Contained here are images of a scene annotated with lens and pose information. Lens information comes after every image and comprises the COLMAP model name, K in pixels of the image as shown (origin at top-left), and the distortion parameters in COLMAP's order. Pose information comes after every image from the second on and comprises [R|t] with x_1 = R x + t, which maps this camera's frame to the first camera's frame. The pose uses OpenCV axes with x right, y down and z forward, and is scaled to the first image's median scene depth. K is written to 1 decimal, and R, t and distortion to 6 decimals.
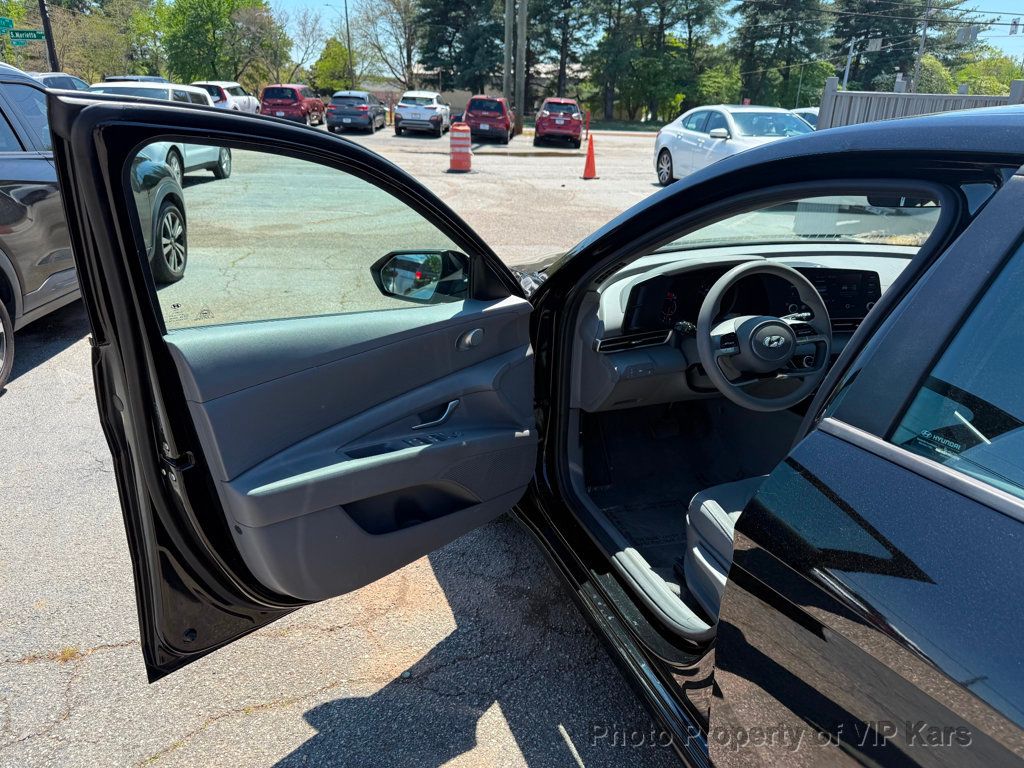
lens RADIAL K [[727.9, 0, 512.0], [0, 727.9, 384.0], [0, 0, 1]] dist [0.025091, -0.028090]
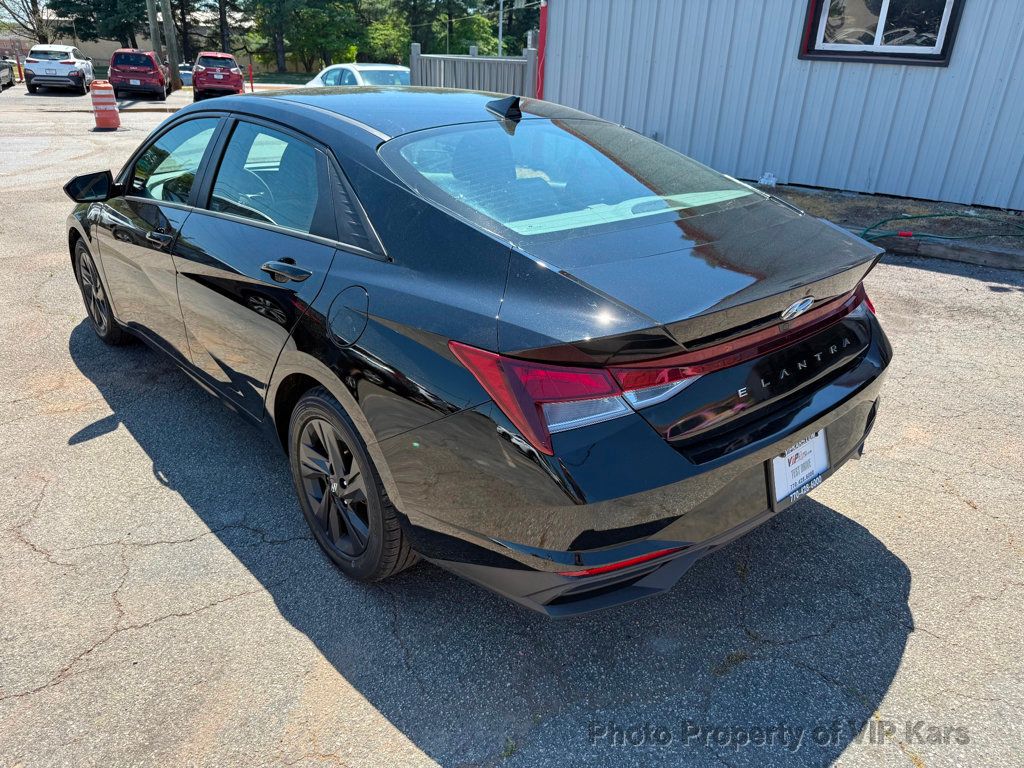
lens RADIAL K [[723.1, 0, 509.8], [0, 723.1, 382.0], [0, 0, 1]] dist [0.024969, -0.027939]
pose [[0.922009, -0.157558, 0.353658, 0.014077], [0.137275, 0.987142, 0.081898, 0.019754], [-0.362014, -0.026962, 0.931783, -0.062173]]
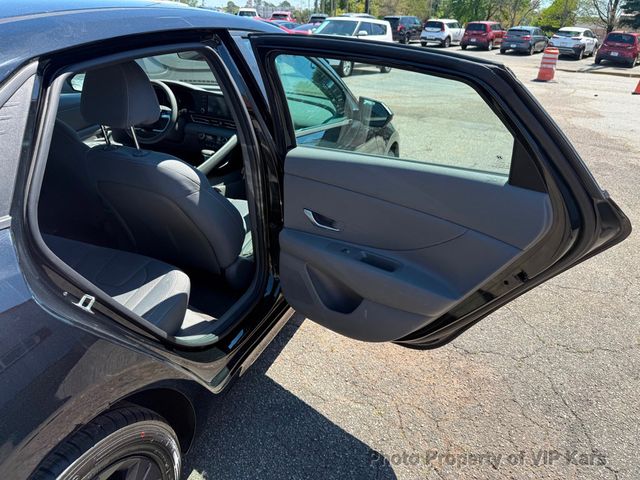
lens RADIAL K [[452.3, 0, 320.0], [0, 452.3, 240.0], [0, 0, 1]] dist [0.028312, -0.032847]
pose [[0.778405, 0.279488, -0.562113, 0.094403], [-0.247289, 0.959540, 0.134650, -0.000042], [0.577003, 0.034193, 0.816026, 0.006726]]
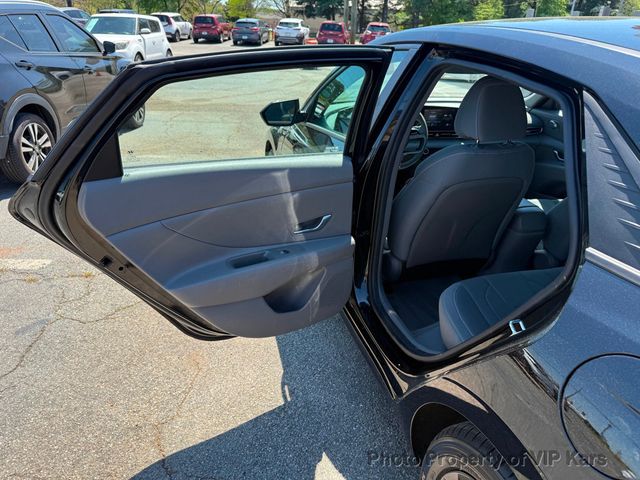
lens RADIAL K [[457.6, 0, 320.0], [0, 457.6, 240.0], [0, 0, 1]] dist [0.003269, -0.000093]
pose [[0.997733, 0.027220, -0.061545, 0.011750], [-0.022860, 0.997251, 0.070483, 0.008600], [0.063294, -0.068916, 0.995613, -0.021506]]
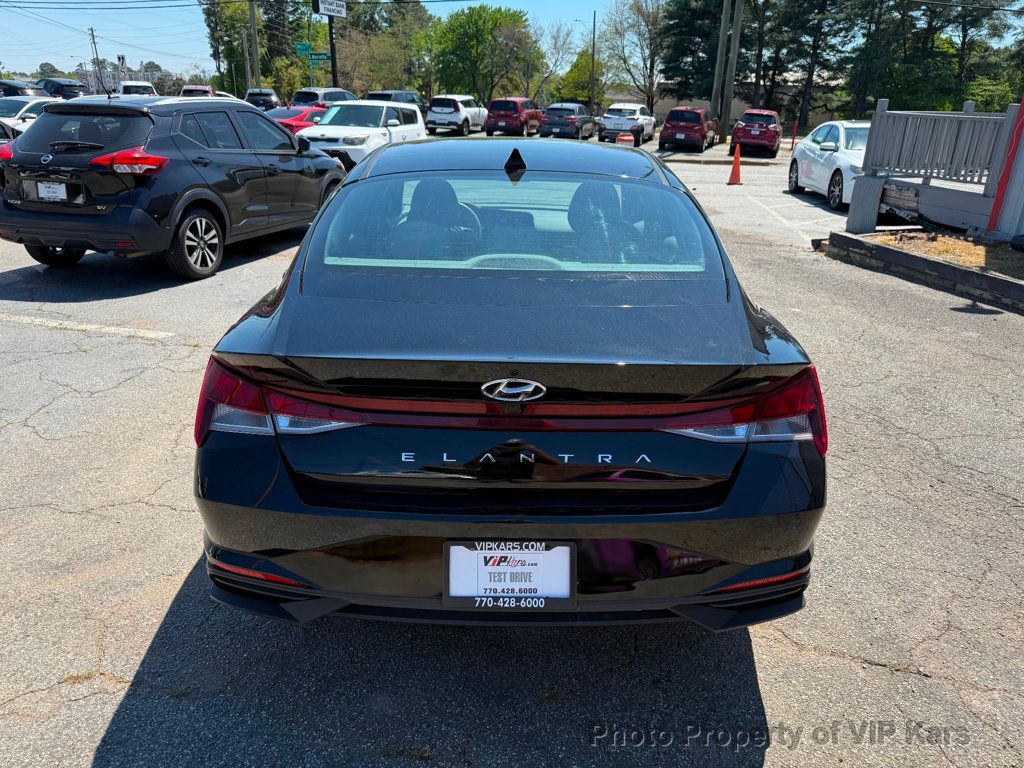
lens RADIAL K [[723.1, 0, 509.8], [0, 723.1, 382.0], [0, 0, 1]] dist [0.024969, -0.027939]
pose [[0.948373, 0.113766, -0.296050, 0.070507], [-0.116688, 0.993138, 0.007840, 0.020809], [0.294911, 0.027110, 0.955140, -0.064406]]
